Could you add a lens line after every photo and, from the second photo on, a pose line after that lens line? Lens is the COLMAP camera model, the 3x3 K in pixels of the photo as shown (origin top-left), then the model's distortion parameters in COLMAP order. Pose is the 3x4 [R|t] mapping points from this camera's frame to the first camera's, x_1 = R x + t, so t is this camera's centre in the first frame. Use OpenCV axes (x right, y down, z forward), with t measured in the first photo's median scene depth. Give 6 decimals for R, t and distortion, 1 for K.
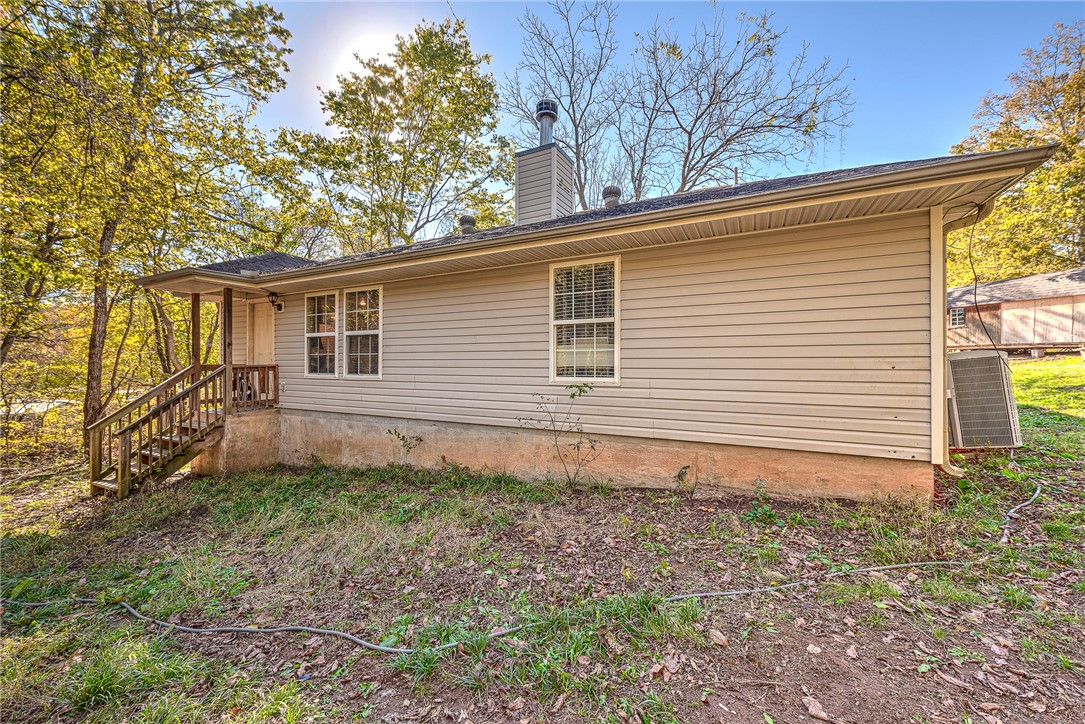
lens RADIAL K [[431.4, 0, 542.5], [0, 431.4, 365.2], [0, 0, 1]] dist [0.009726, -0.002138]
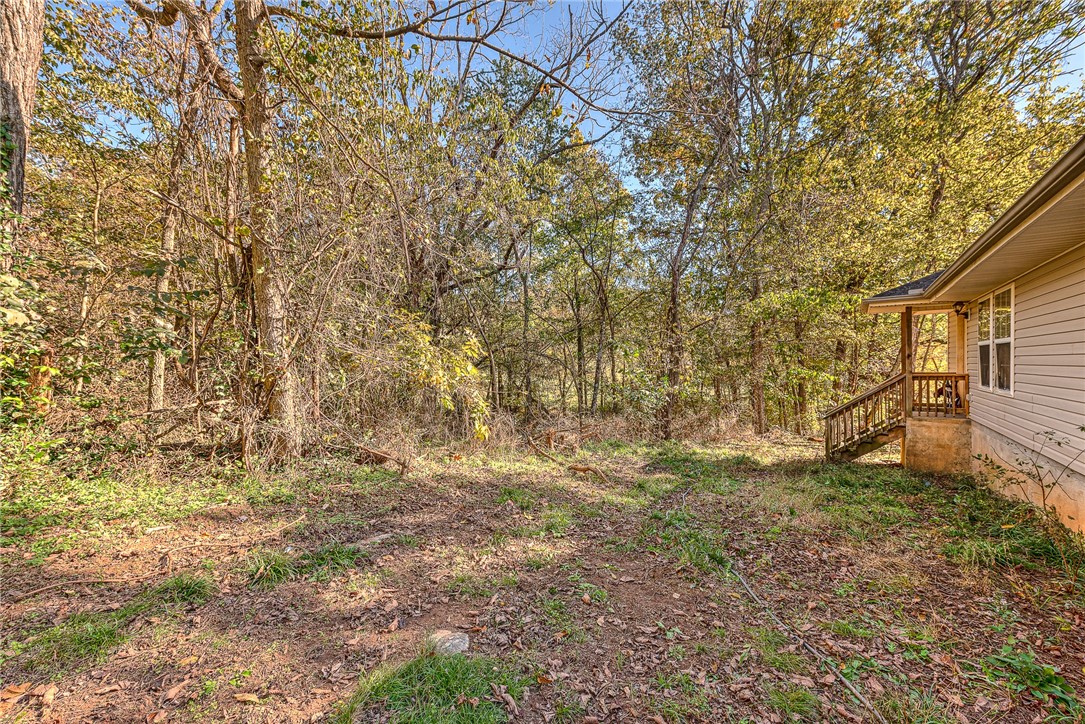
lens RADIAL K [[431.4, 0, 543.2], [0, 431.4, 362.1], [0, 0, 1]] dist [0.009726, -0.002138]
pose [[-0.140335, -0.001546, -0.990103, 0.537476], [0.003033, 0.999993, -0.001992, -0.031623], [0.990099, -0.003282, -0.140329, 0.205034]]
